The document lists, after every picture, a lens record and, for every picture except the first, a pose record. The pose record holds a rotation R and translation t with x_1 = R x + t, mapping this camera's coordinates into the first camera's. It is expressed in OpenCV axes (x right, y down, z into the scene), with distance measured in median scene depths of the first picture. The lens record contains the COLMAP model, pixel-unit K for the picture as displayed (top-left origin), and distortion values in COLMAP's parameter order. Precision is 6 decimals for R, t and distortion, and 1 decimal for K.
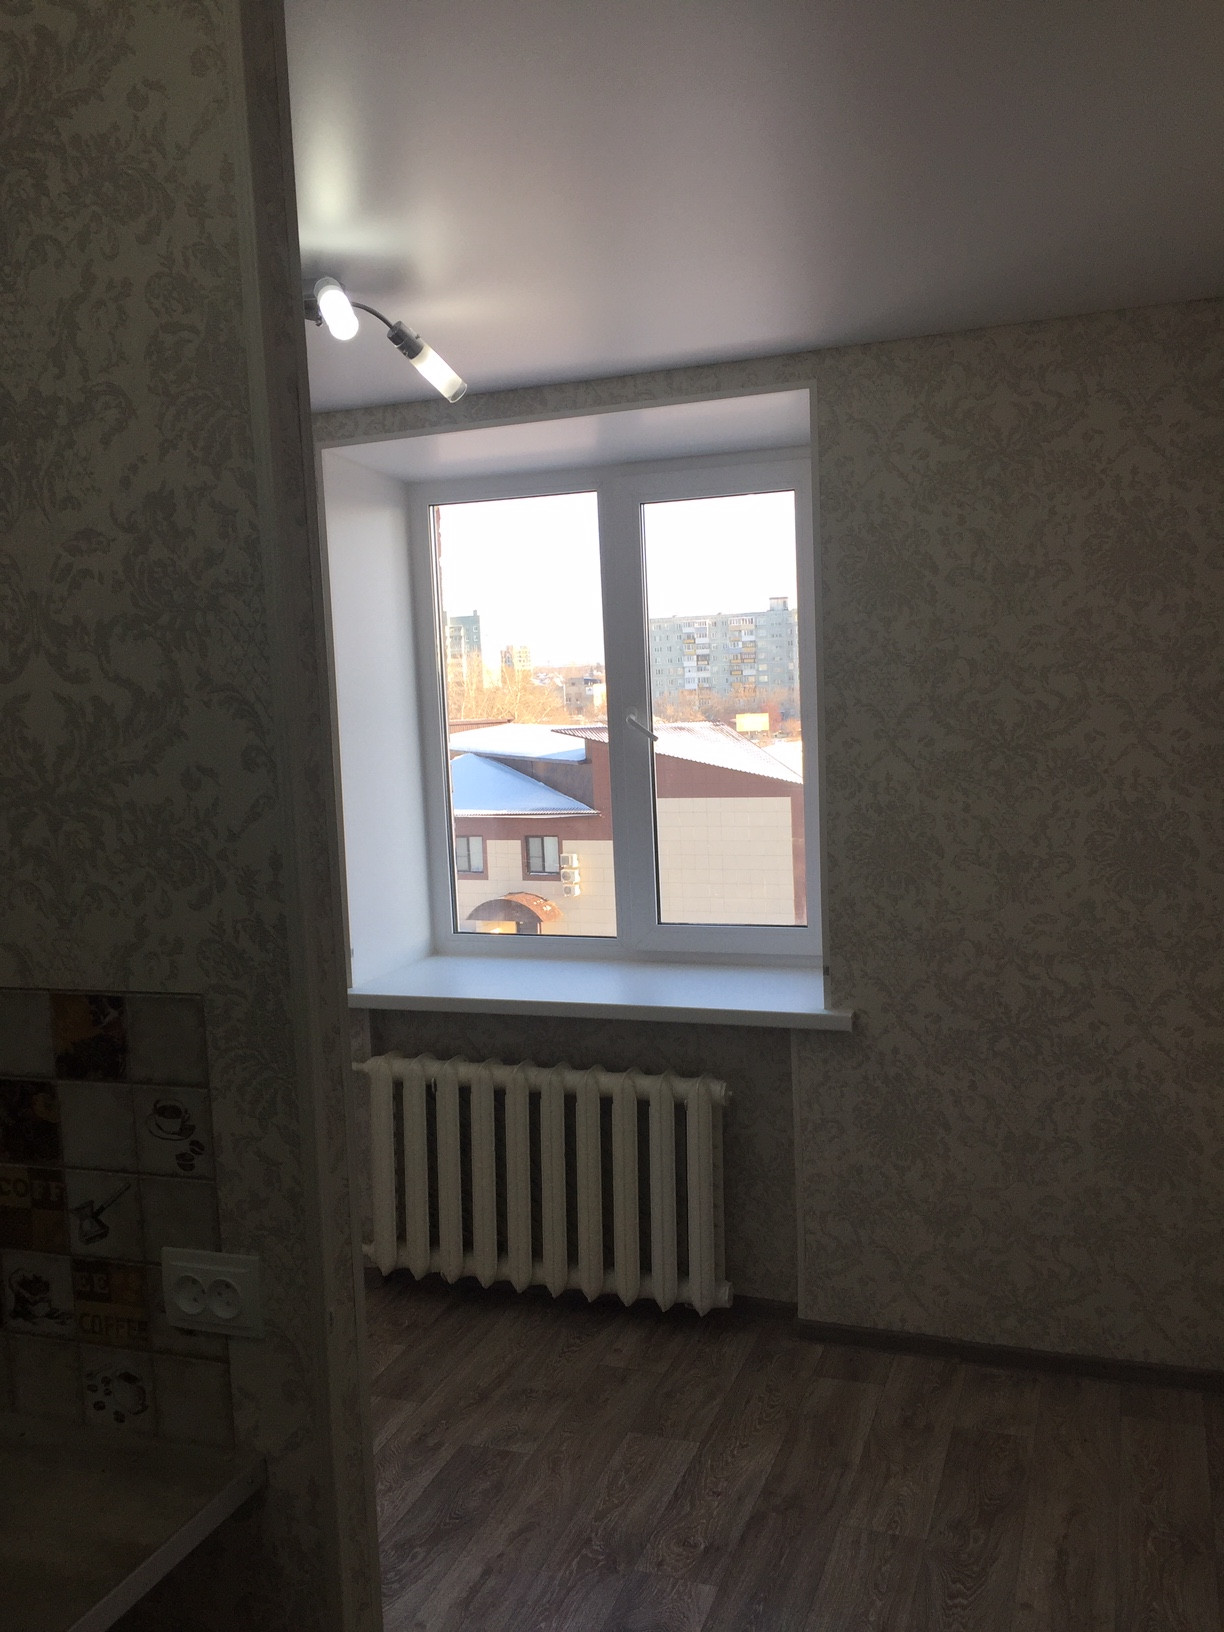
lens RADIAL K [[1391.7, 0, 613.6], [0, 1391.7, 822.3], [0, 0, 1]] dist [0.084748, -0.106700]
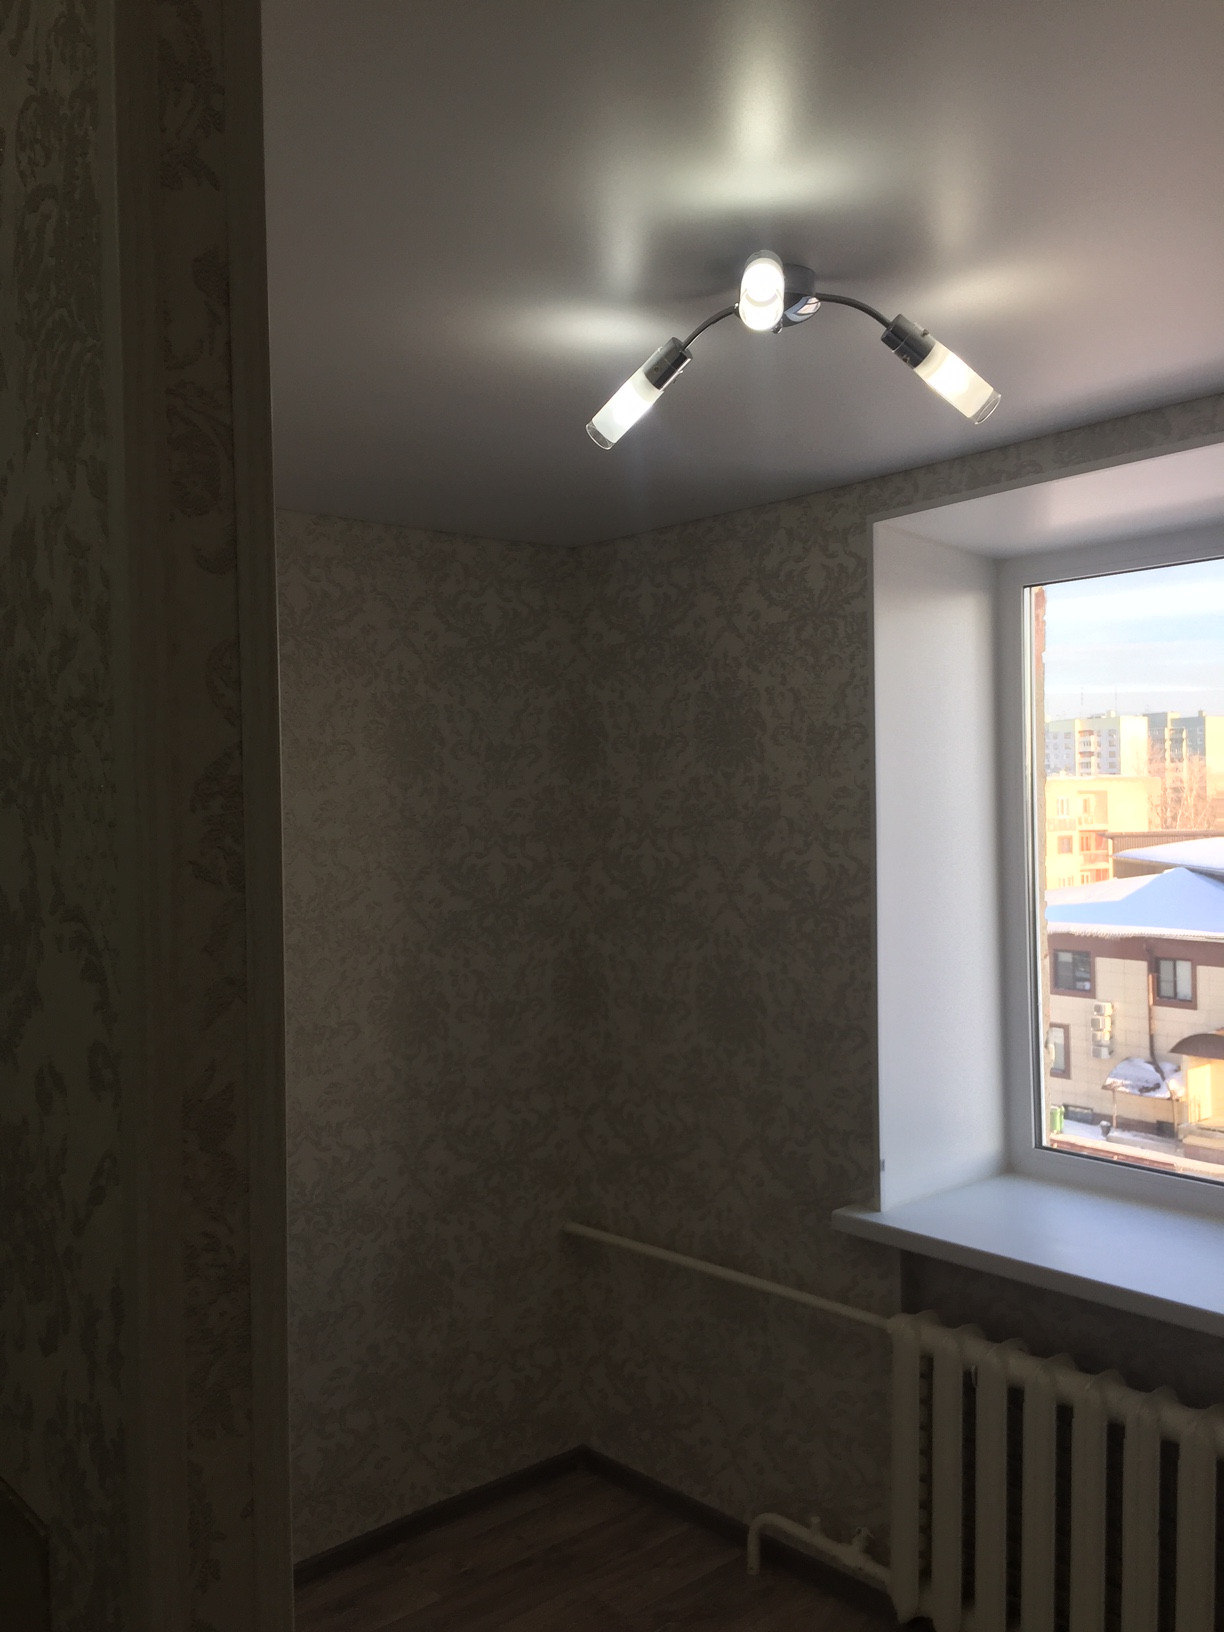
lens RADIAL K [[1391.7, 0, 640.1], [0, 1391.7, 814.2], [0, 0, 1]] dist [0.084748, -0.106700]
pose [[0.887539, 0.028402, -0.459857, 0.042773], [-0.064273, 0.995971, -0.062535, -0.041824], [0.456228, 0.085059, 0.885788, 0.245266]]
